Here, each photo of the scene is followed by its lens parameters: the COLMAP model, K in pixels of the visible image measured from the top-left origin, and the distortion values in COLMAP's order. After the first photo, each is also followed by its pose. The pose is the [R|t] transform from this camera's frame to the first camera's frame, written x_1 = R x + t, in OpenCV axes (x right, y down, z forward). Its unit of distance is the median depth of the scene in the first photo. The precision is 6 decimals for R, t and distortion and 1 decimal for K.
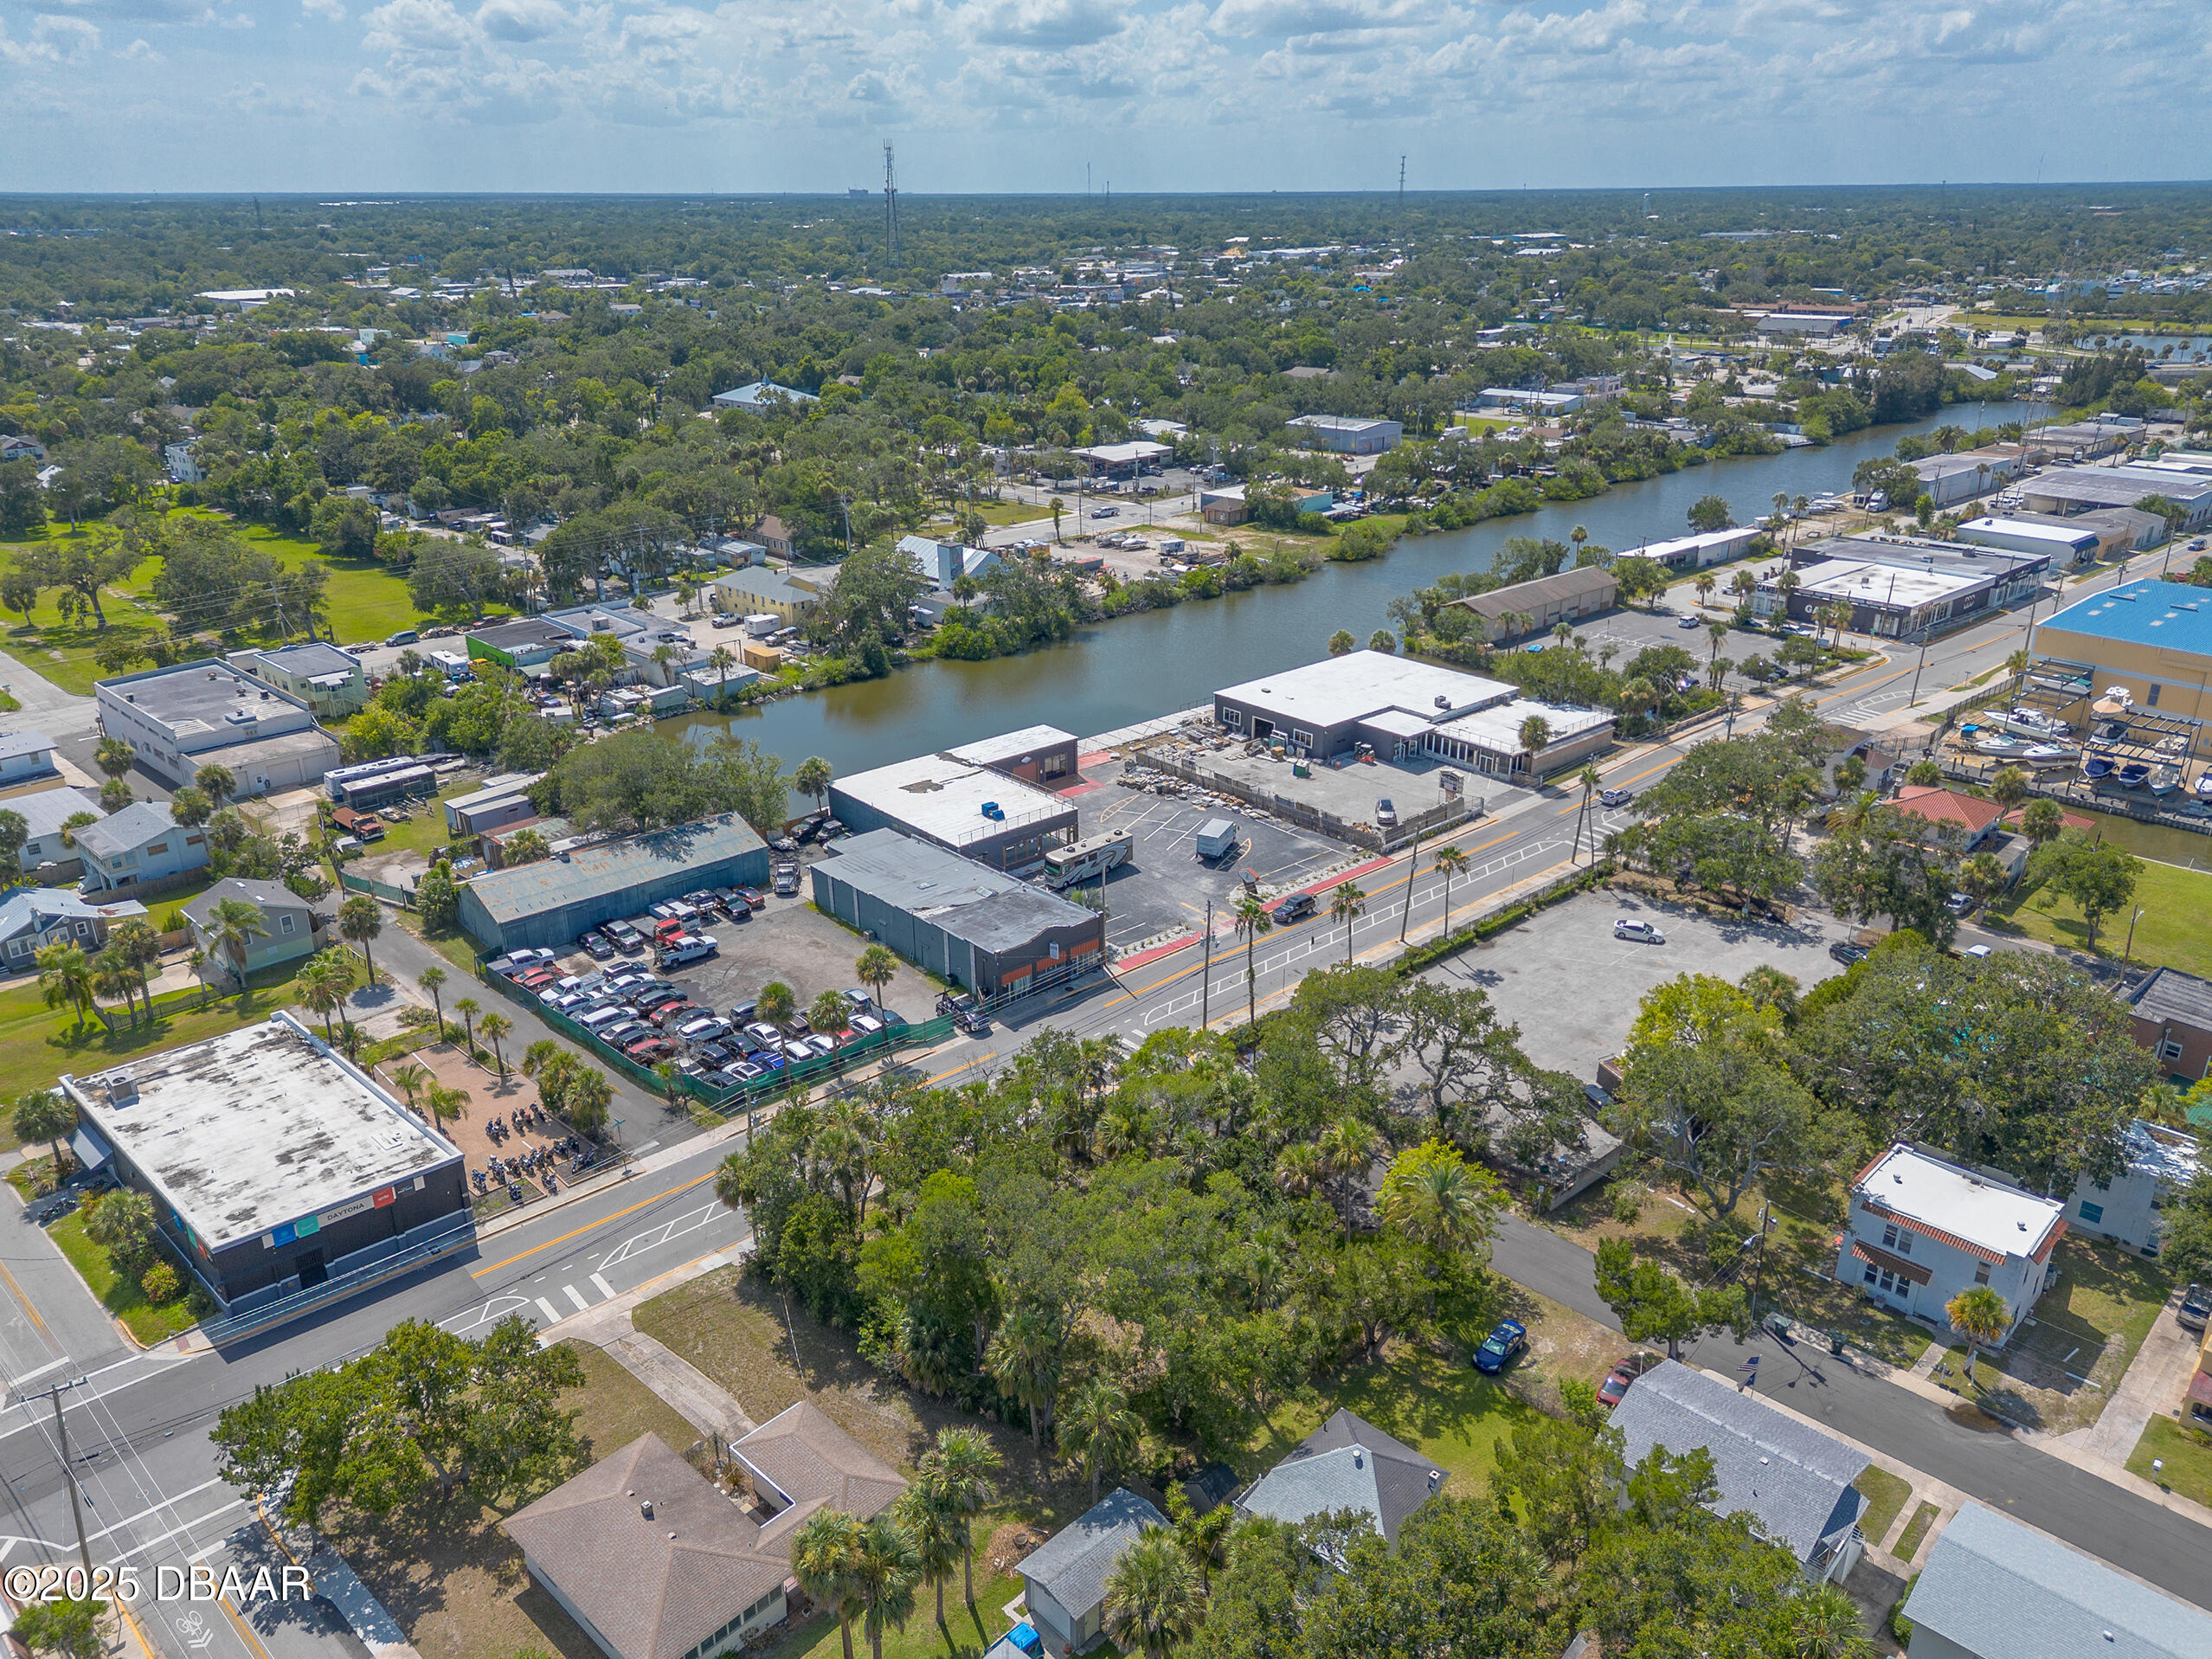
lens RADIAL K [[1577.2, 0, 1107.8], [0, 1577.2, 855.3], [0, 0, 1]] dist [0.085574, -0.081761]
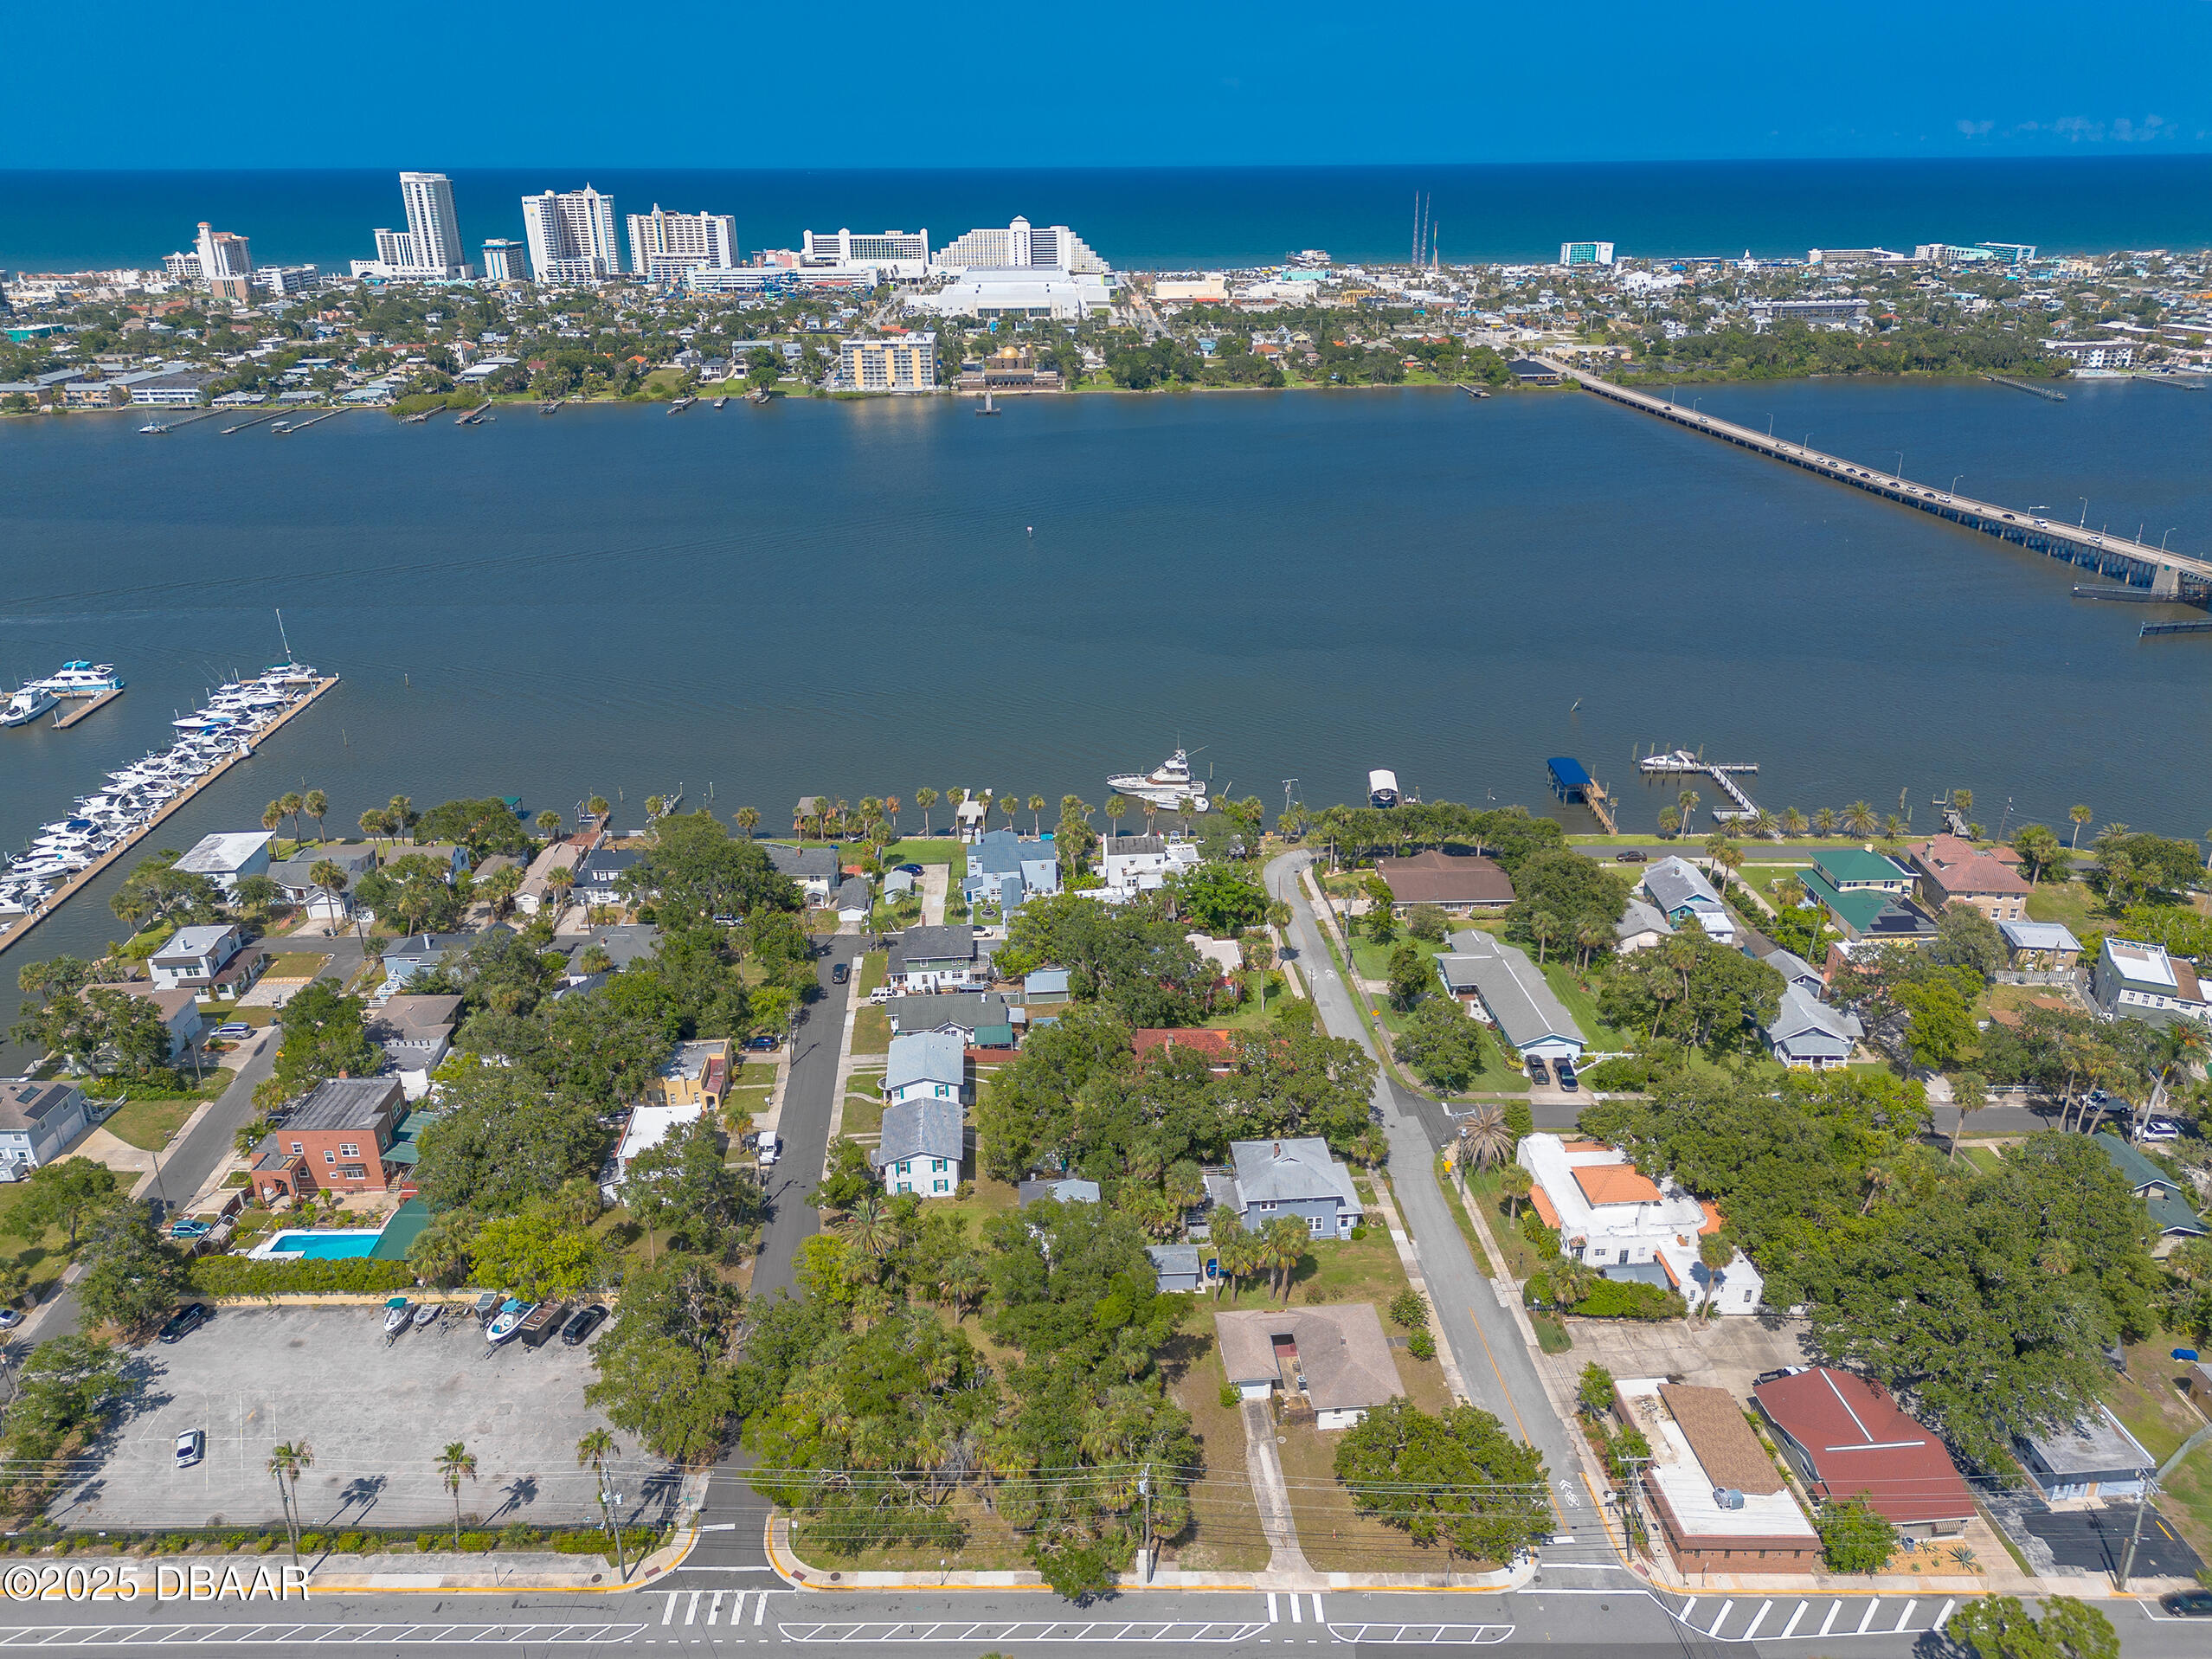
lens RADIAL K [[1577.2, 0, 1107.8], [0, 1577.2, 855.3], [0, 0, 1]] dist [0.085574, -0.081761]
pose [[-0.741724, -0.261530, 0.617615, -0.463453], [0.270257, 0.726238, 0.632091, -0.537990], [-0.613846, 0.635752, -0.467988, 0.715015]]
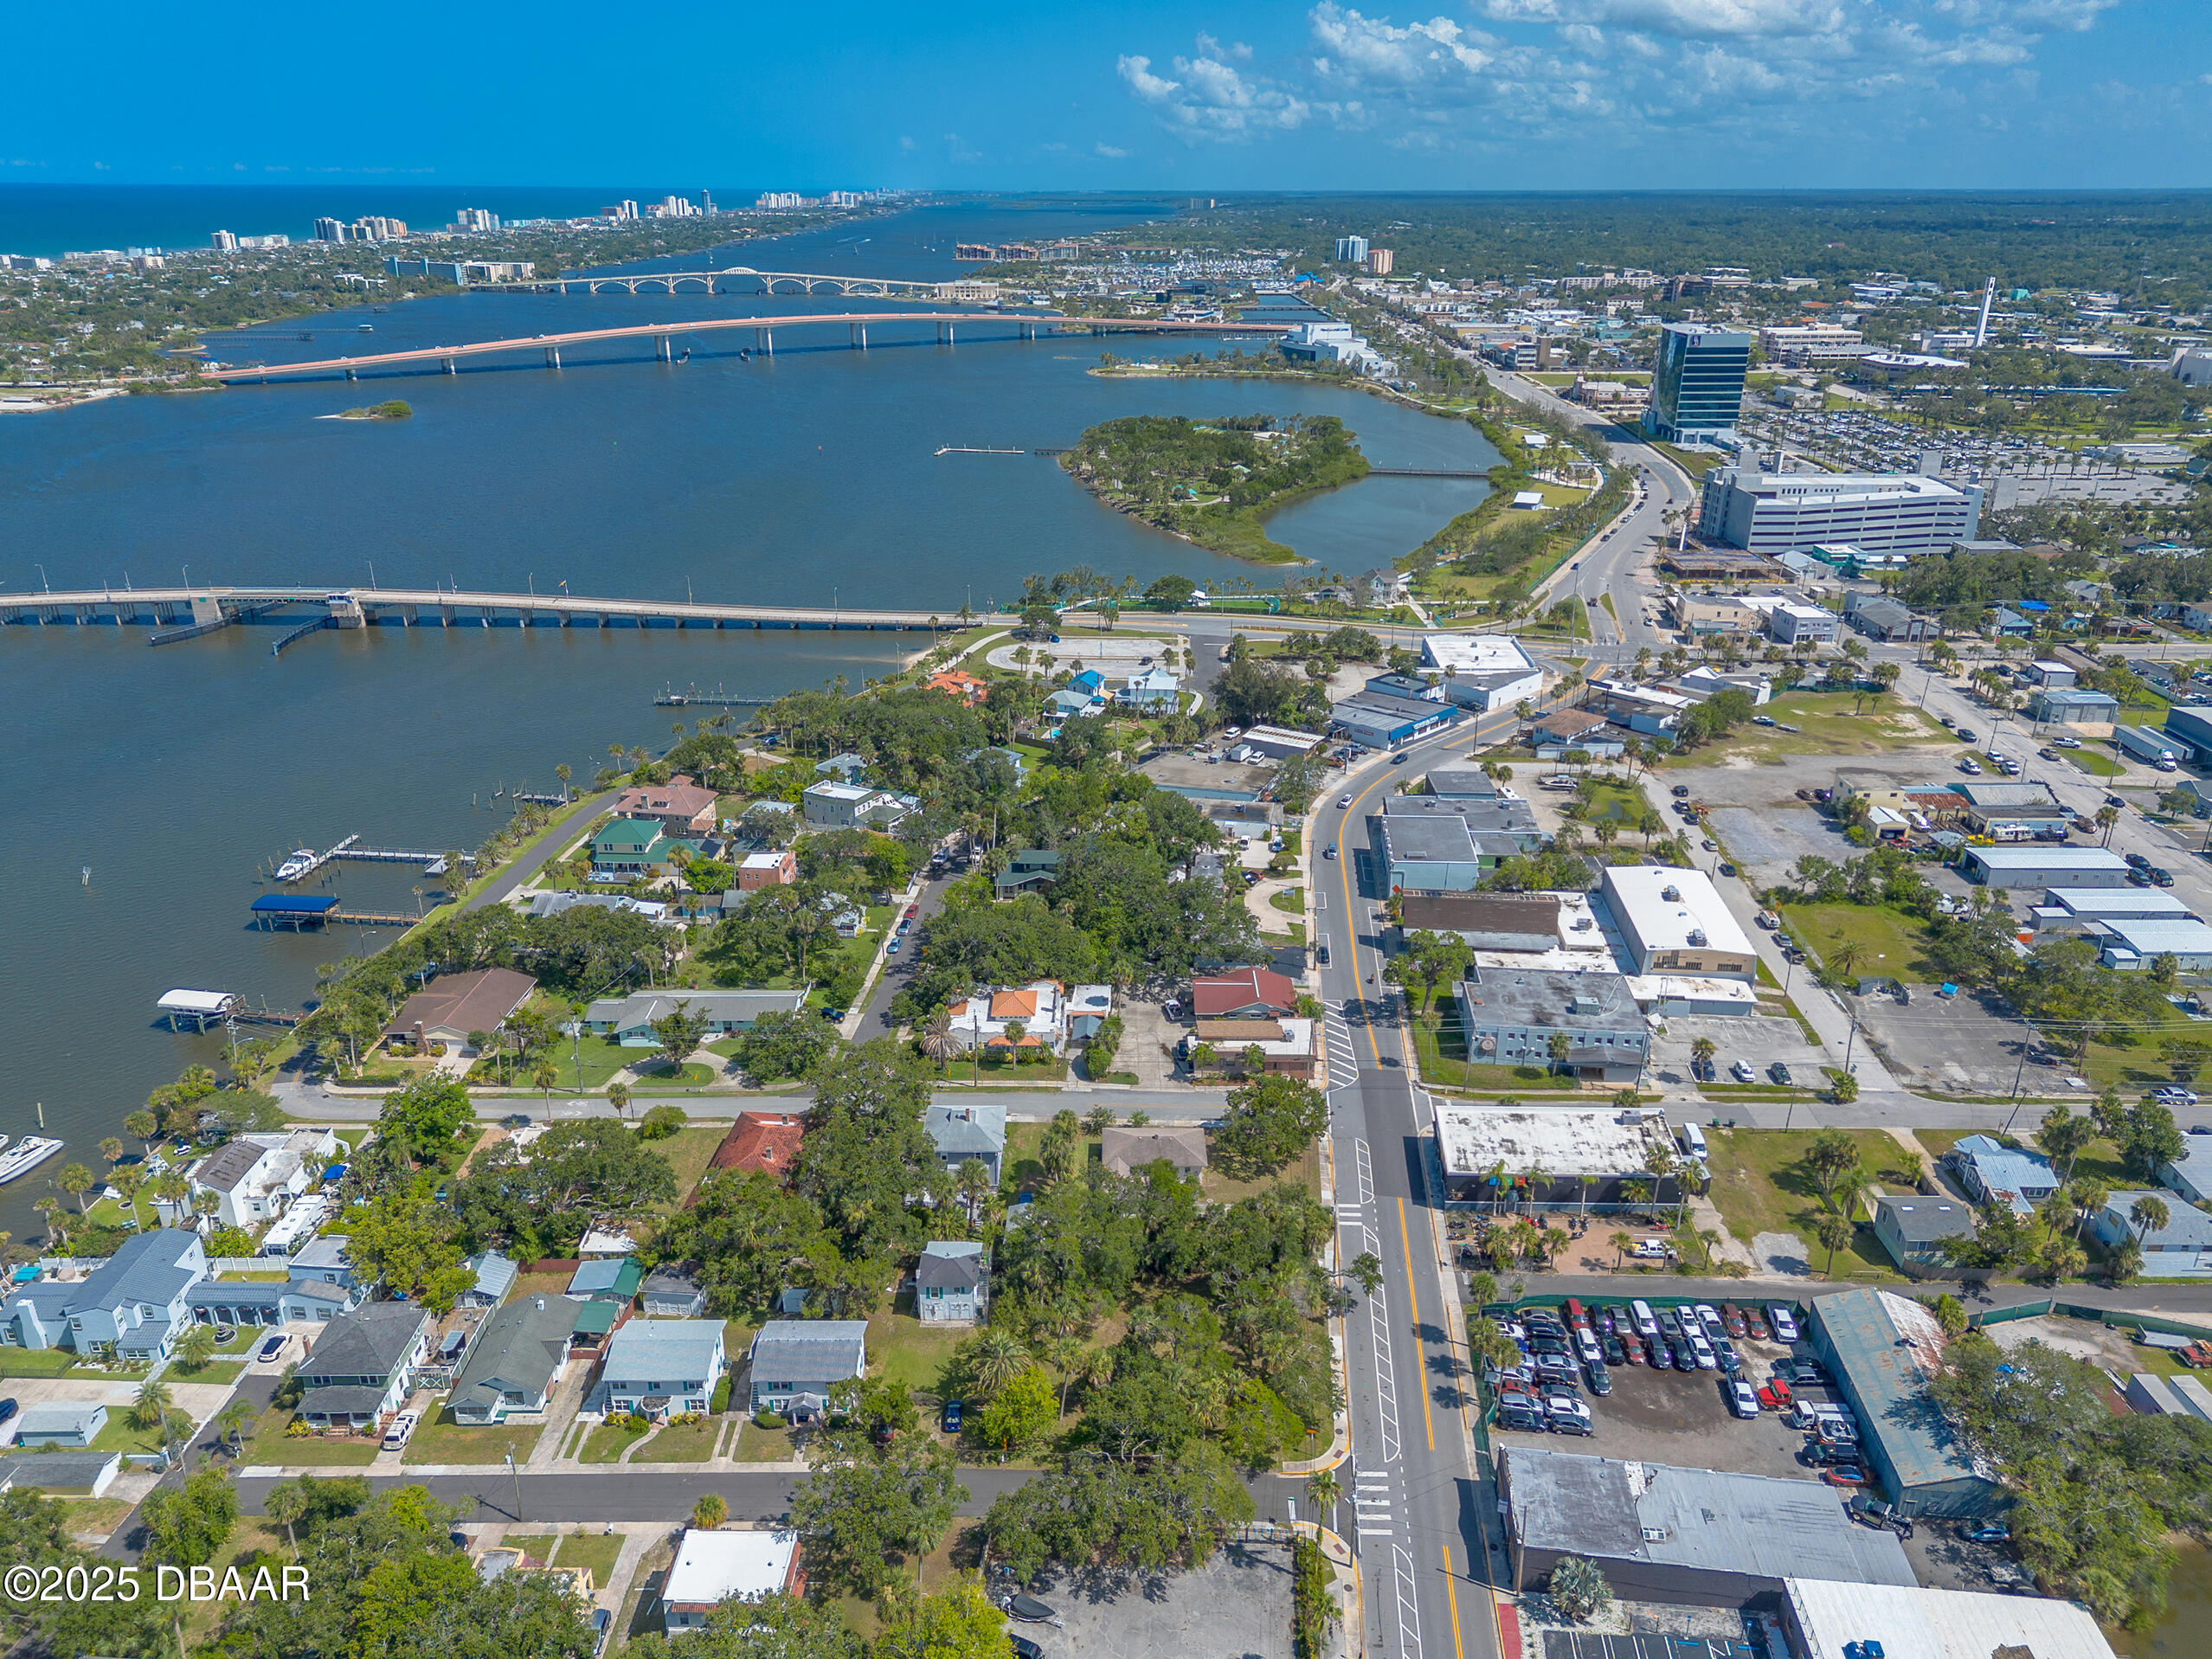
lens RADIAL K [[1577.2, 0, 1107.8], [0, 1577.2, 855.3], [0, 0, 1]] dist [0.085574, -0.081761]
pose [[-0.729301, 0.274236, -0.626829, 0.537811], [-0.263272, 0.733137, 0.627055, -0.650759], [0.631512, 0.622338, -0.462479, 0.789955]]
